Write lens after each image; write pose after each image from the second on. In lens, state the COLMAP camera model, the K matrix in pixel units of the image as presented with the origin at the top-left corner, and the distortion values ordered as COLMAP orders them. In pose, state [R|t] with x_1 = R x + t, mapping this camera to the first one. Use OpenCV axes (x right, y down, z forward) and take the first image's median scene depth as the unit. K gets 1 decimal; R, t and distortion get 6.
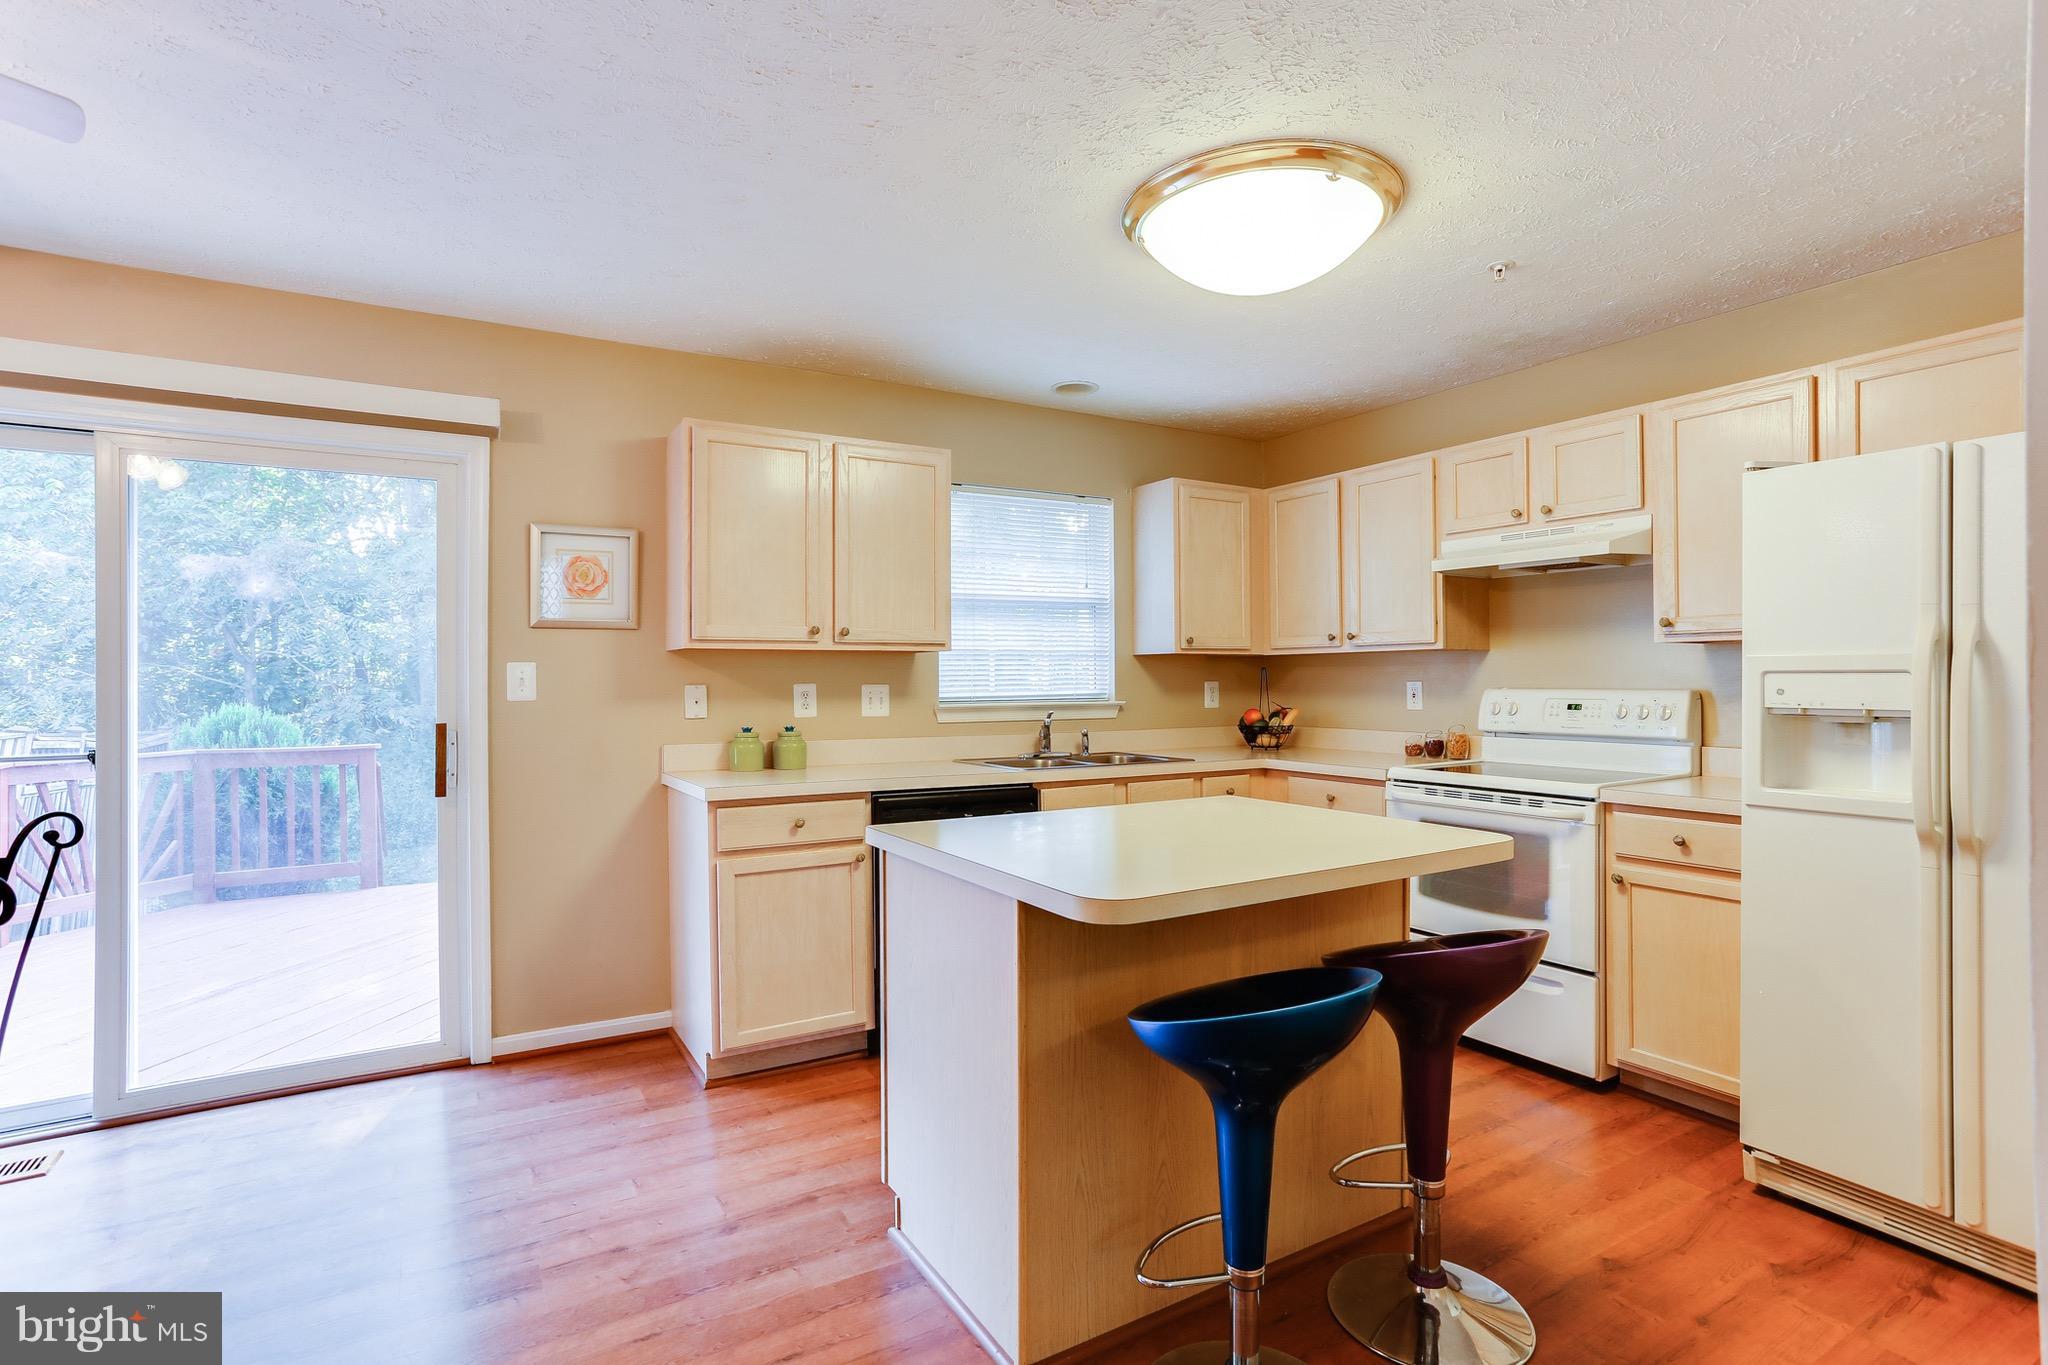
lens RADIAL K [[987.4, 0, 1000.9], [0, 987.4, 667.0], [0, 0, 1]] dist [-0.055448, 0.031986]
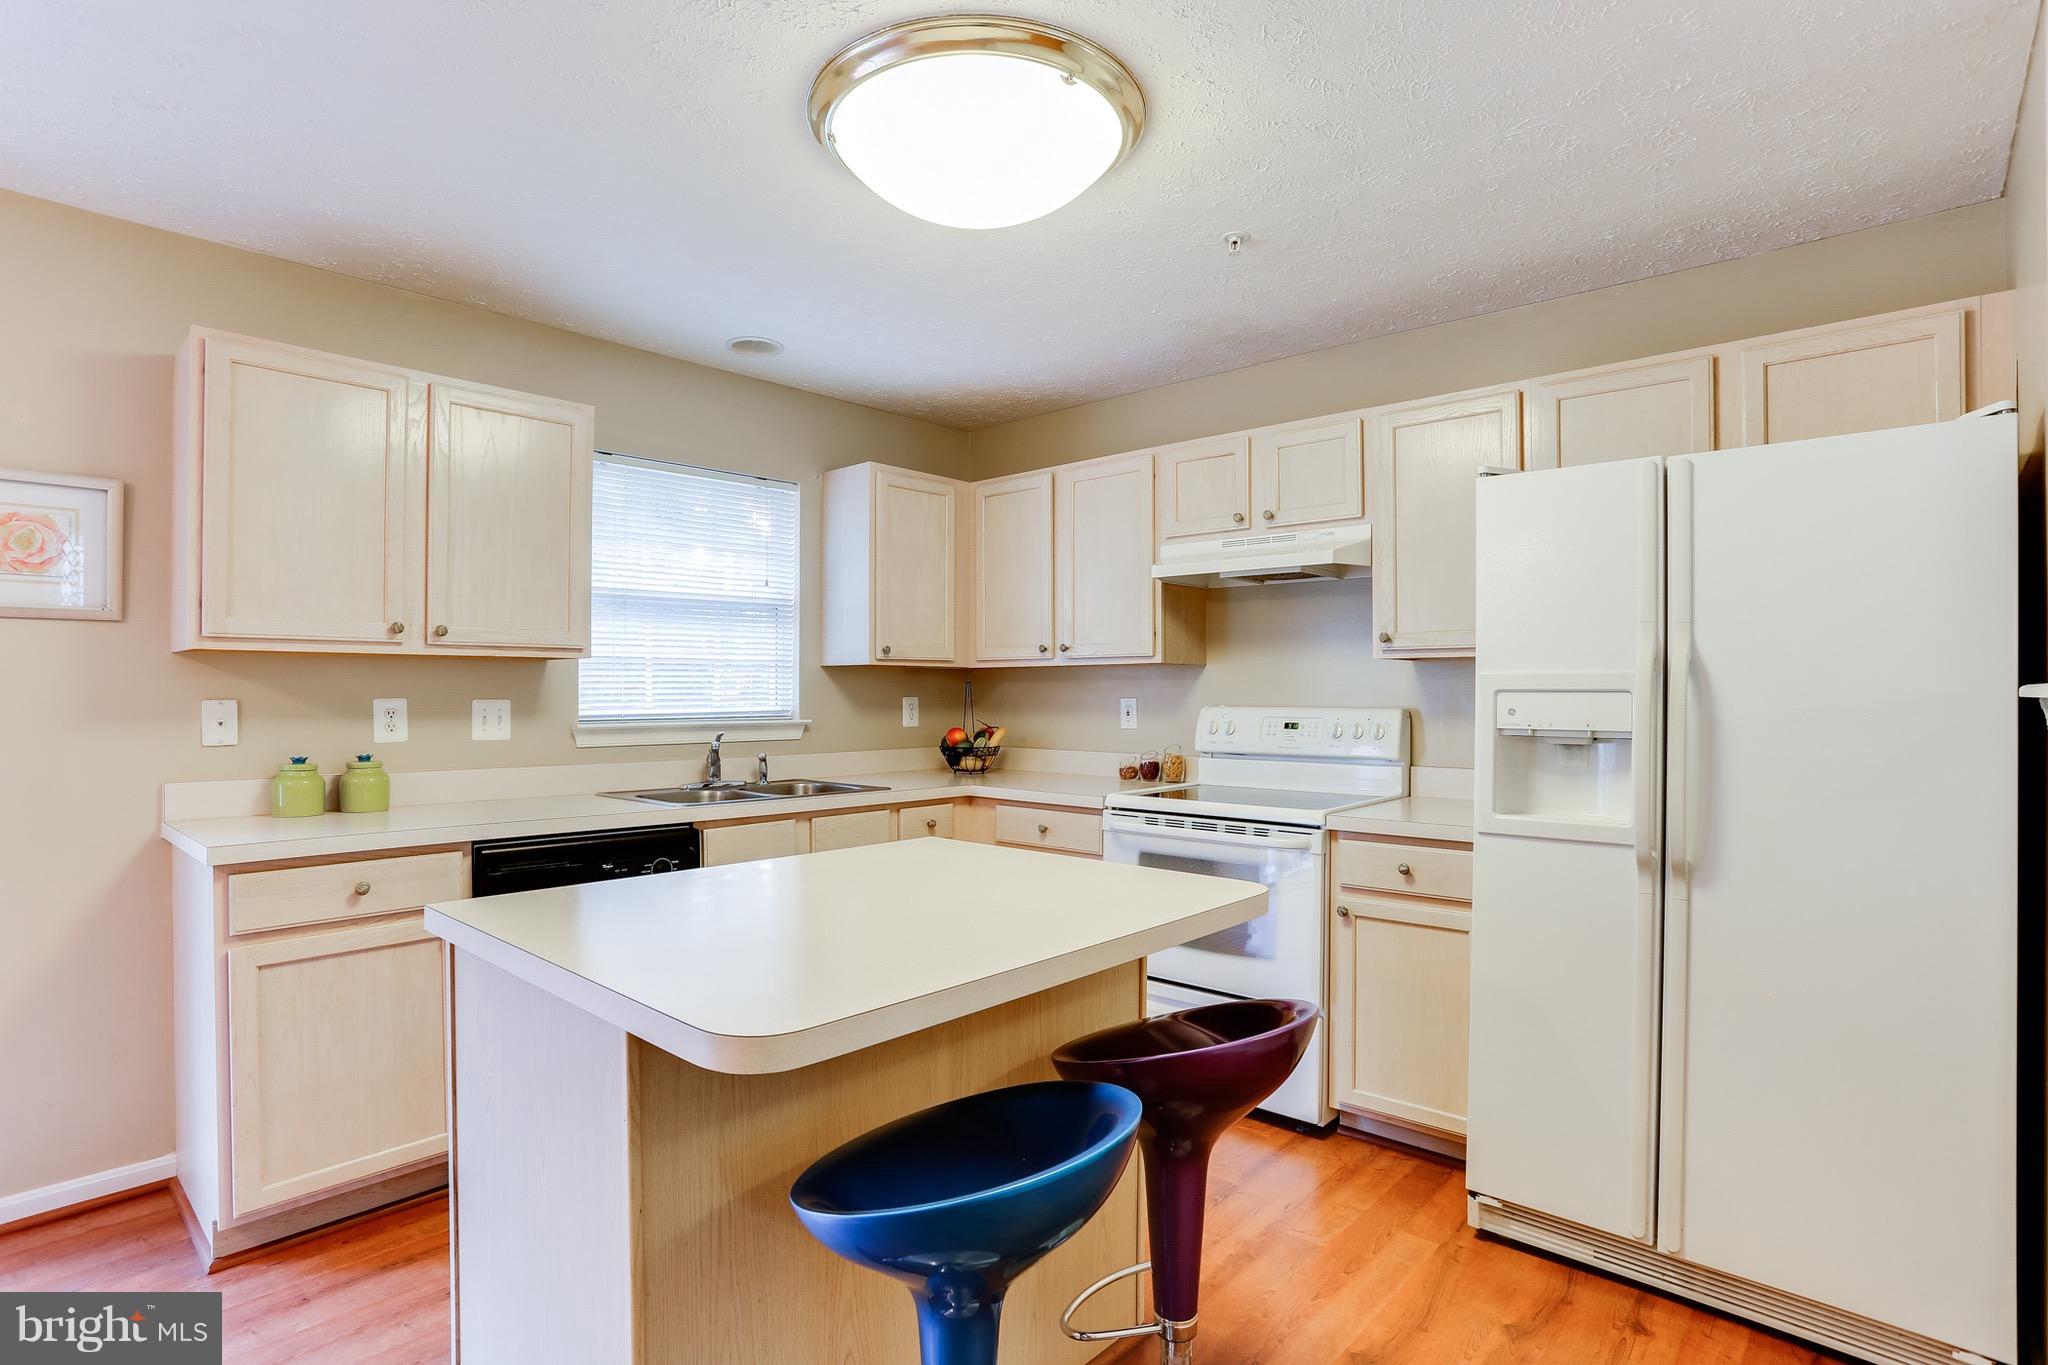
lens RADIAL K [[1011.2, 0, 1024.0], [0, 1011.2, 682.5], [0, 0, 1]] dist [-0.068686, 0.020106]
pose [[0.948396, 0.006942, 0.317013, 0.031307], [-0.007802, 0.999969, 0.001442, -0.000405], [-0.316993, -0.003841, 0.948420, 0.148708]]
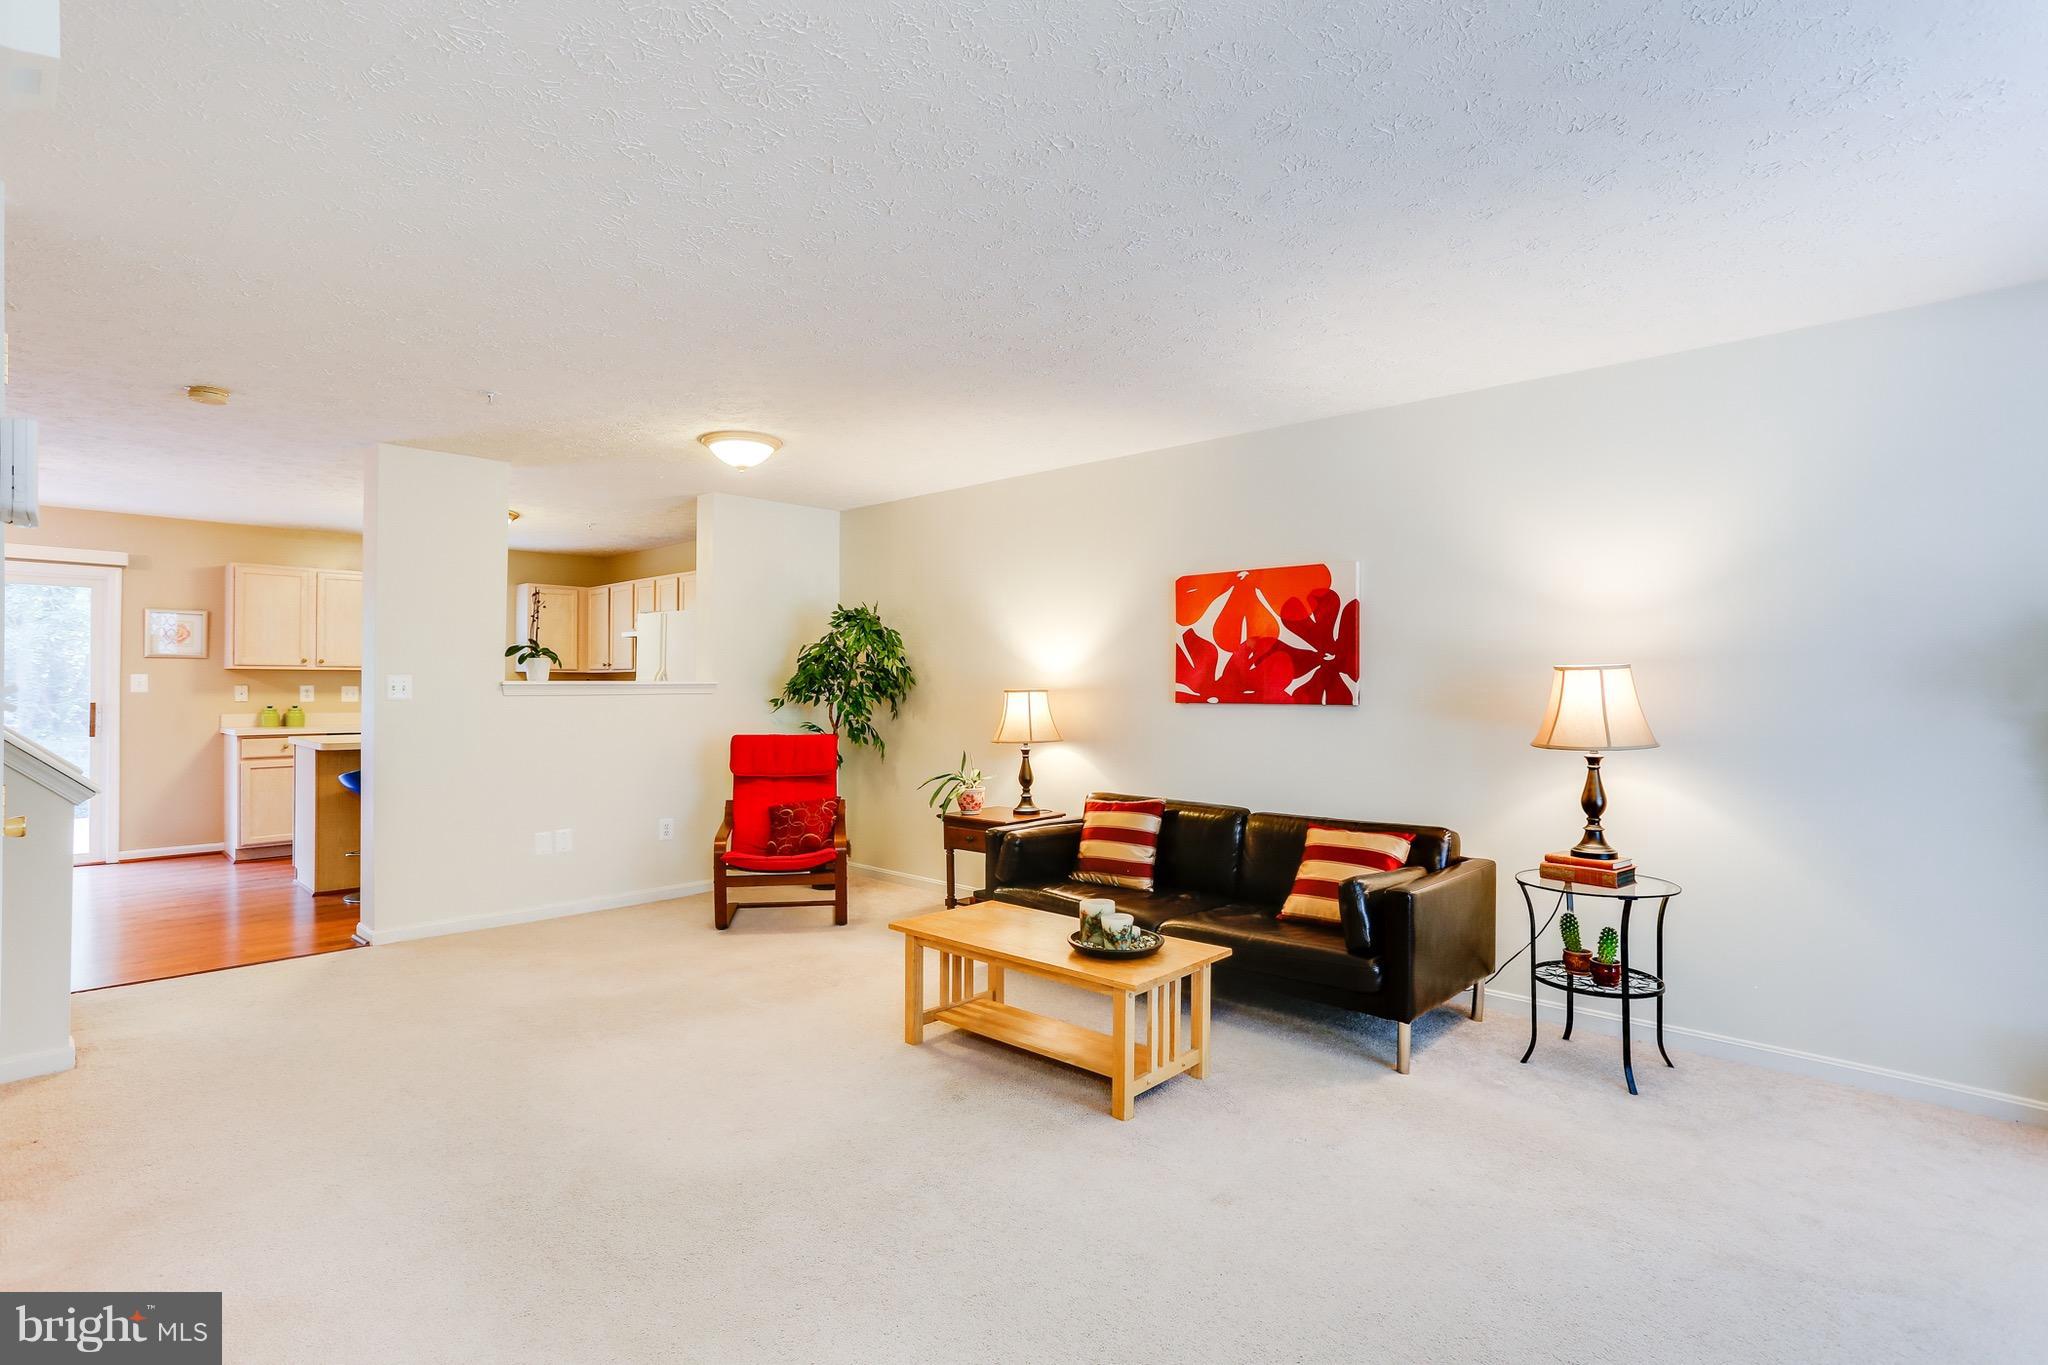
lens RADIAL K [[987.4, 0, 1000.9], [0, 987.4, 667.0], [0, 0, 1]] dist [-0.055448, 0.031986]
pose [[0.960002, 0.010771, 0.279785, 0.770273], [-0.009674, 0.999939, -0.005303, -0.030035], [-0.279825, 0.002384, 0.960048, -1.643163]]
